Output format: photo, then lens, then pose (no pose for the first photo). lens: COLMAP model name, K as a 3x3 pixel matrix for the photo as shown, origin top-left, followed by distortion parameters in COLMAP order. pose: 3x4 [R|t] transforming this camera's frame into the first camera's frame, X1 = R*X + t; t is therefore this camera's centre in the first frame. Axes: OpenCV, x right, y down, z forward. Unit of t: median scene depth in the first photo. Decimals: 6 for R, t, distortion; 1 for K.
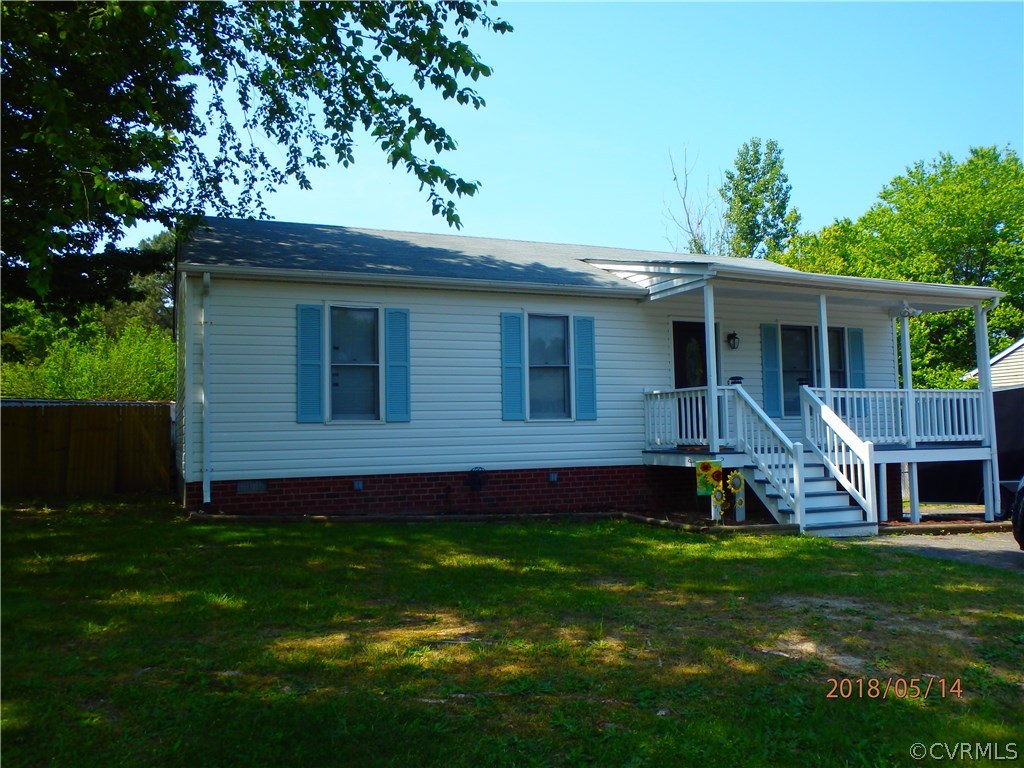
lens RADIAL K [[845.4, 0, 512.0], [0, 845.4, 386.4], [0, 0, 1]] dist [-0.037321, 0.027649]
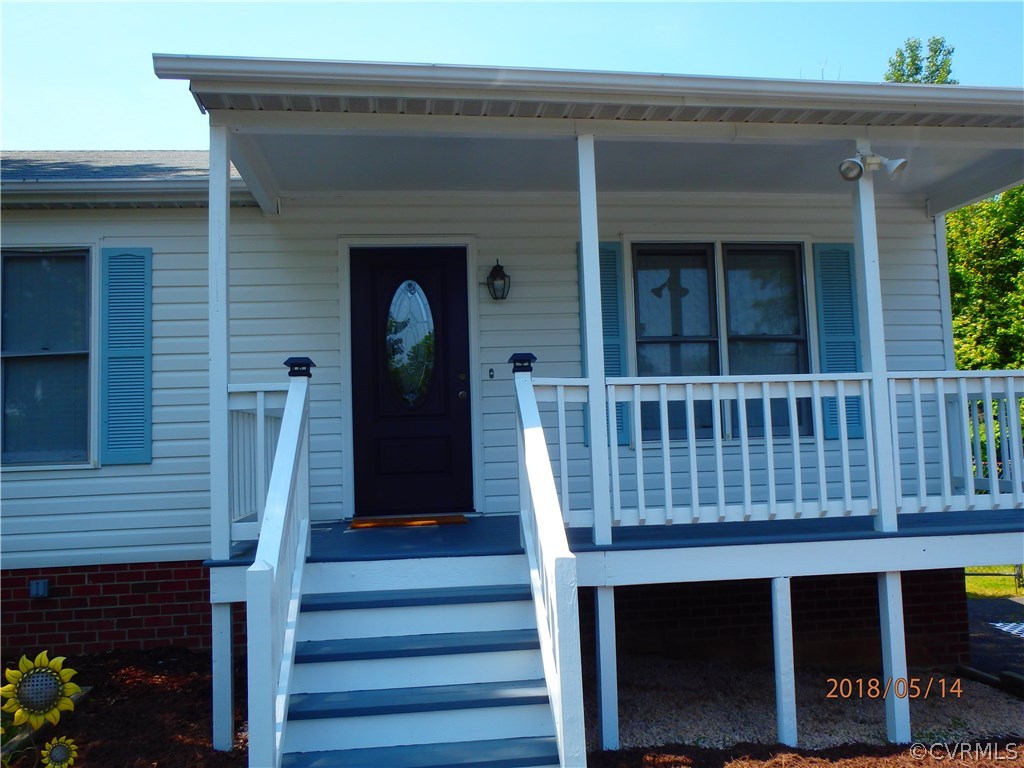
lens RADIAL K [[845.4, 0, 511.5], [0, 845.4, 388.0], [0, 0, 1]] dist [-0.037321, 0.027649]
pose [[0.961622, -0.034307, -0.272225, 0.418155], [0.033642, 0.999409, -0.007113, 0.007367], [0.272308, -0.002318, 0.962207, 0.595914]]
